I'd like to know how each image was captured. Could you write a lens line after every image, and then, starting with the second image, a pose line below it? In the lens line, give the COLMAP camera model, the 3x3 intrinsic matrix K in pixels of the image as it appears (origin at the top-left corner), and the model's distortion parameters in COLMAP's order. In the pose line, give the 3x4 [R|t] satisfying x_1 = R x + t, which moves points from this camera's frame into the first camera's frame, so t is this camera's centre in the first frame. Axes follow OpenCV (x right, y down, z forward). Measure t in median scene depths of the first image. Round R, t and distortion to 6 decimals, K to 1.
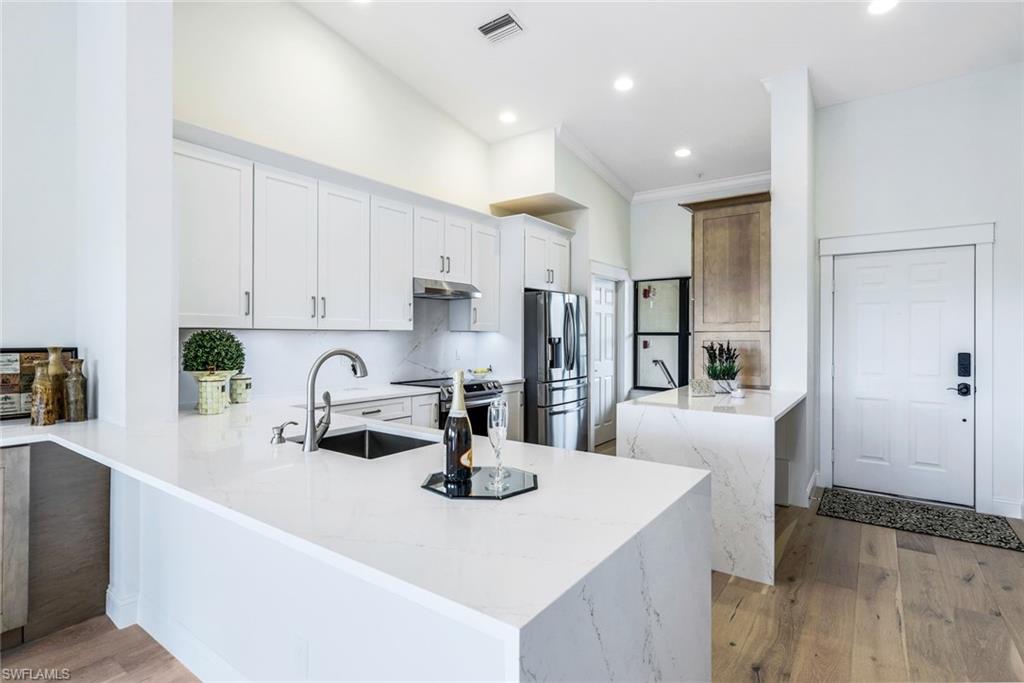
lens RADIAL K [[500.5, 0, 511.4], [0, 500.5, 334.3], [0, 0, 1]] dist [0.000782, 0.000386]
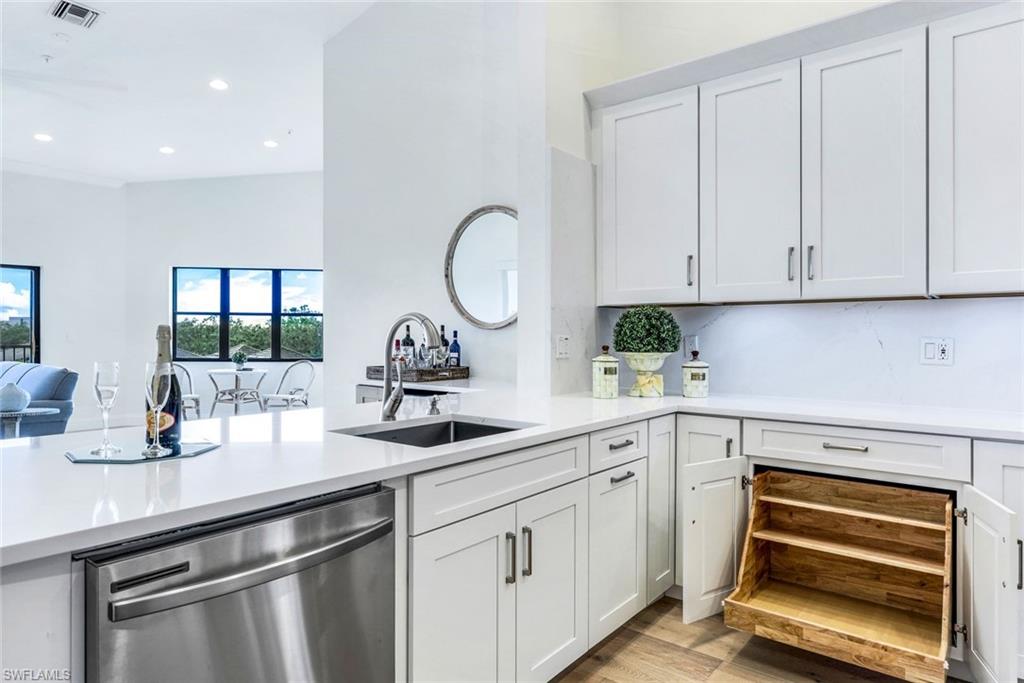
lens RADIAL K [[626.2, 0, 498.6], [0, 626.2, 336.2], [0, 0, 1]] dist [0.002370, 0.000781]
pose [[-0.063635, -0.003946, -0.997965, 0.325830], [-0.000923, 0.999992, -0.003895, 0.031642], [0.997973, 0.000673, -0.063638, 0.535196]]
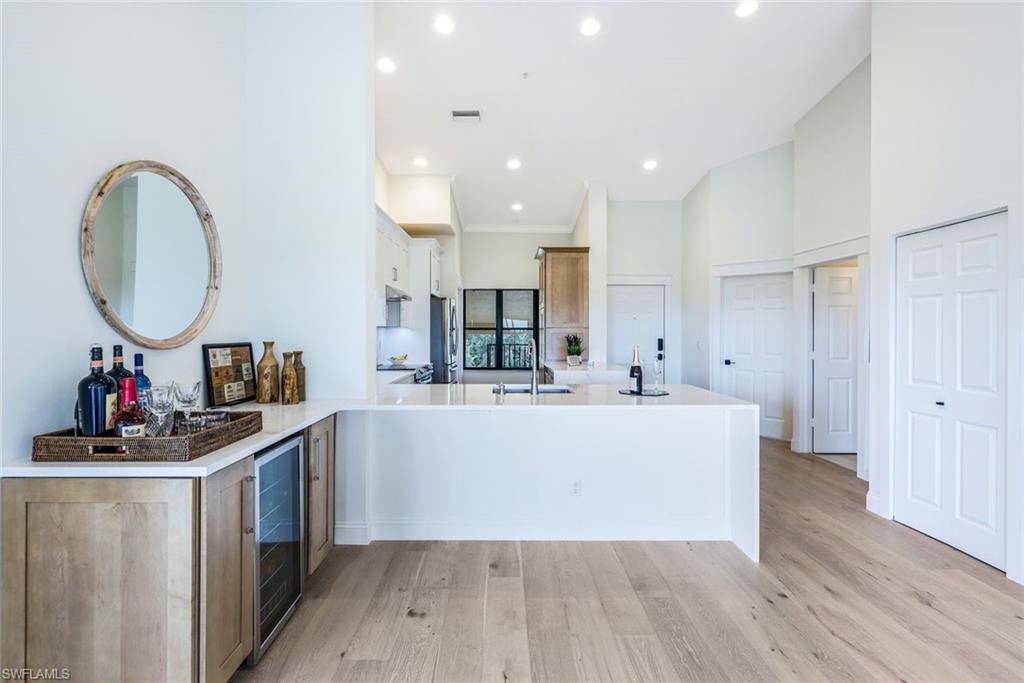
lens RADIAL K [[470.7, 0, 508.6], [0, 470.7, 330.7], [0, 0, 1]] dist [0.000336, 0.000039]
pose [[0.804510, -0.002893, 0.593932, -0.629757], [-0.000464, 0.999985, 0.005499, -0.004299], [-0.593939, -0.004700, 0.804496, -0.136961]]
